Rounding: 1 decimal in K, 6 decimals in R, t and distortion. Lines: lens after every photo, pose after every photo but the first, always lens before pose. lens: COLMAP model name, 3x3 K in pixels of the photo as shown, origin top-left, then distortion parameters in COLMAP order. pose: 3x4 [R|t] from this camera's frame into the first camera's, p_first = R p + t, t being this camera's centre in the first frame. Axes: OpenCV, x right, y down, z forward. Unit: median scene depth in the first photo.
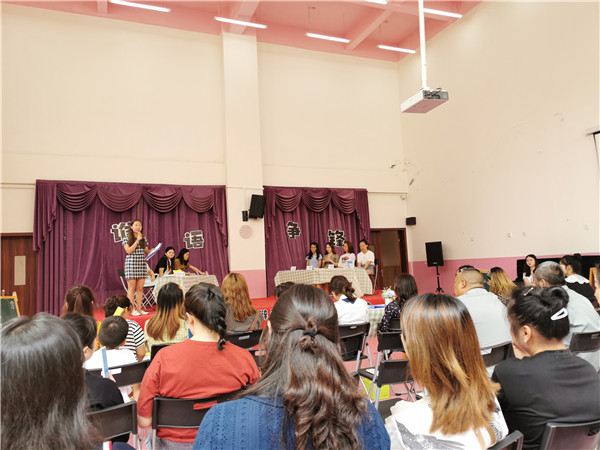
lens RADIAL K [[476.9, 0, 300.0], [0, 476.9, 225.0], [0, 0, 1]] dist [0.036304, -0.007549]
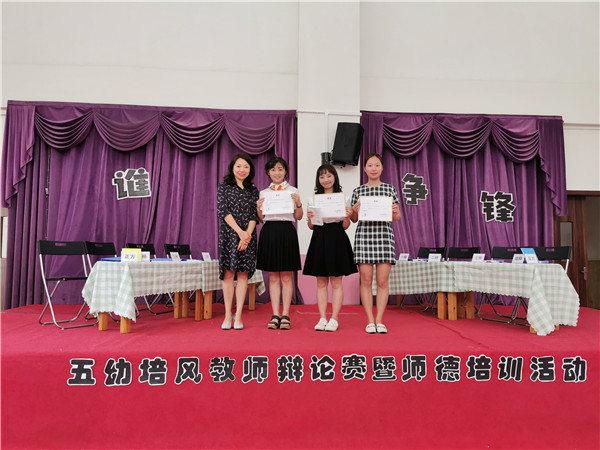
lens RADIAL K [[476.9, 0, 300.0], [0, 476.9, 225.0], [0, 0, 1]] dist [0.036304, -0.007549]
pose [[0.946955, 0.034289, -0.319533, 0.042424], [-0.023382, 0.999008, 0.037909, 0.037028], [0.320516, -0.028427, 0.946816, 0.439989]]
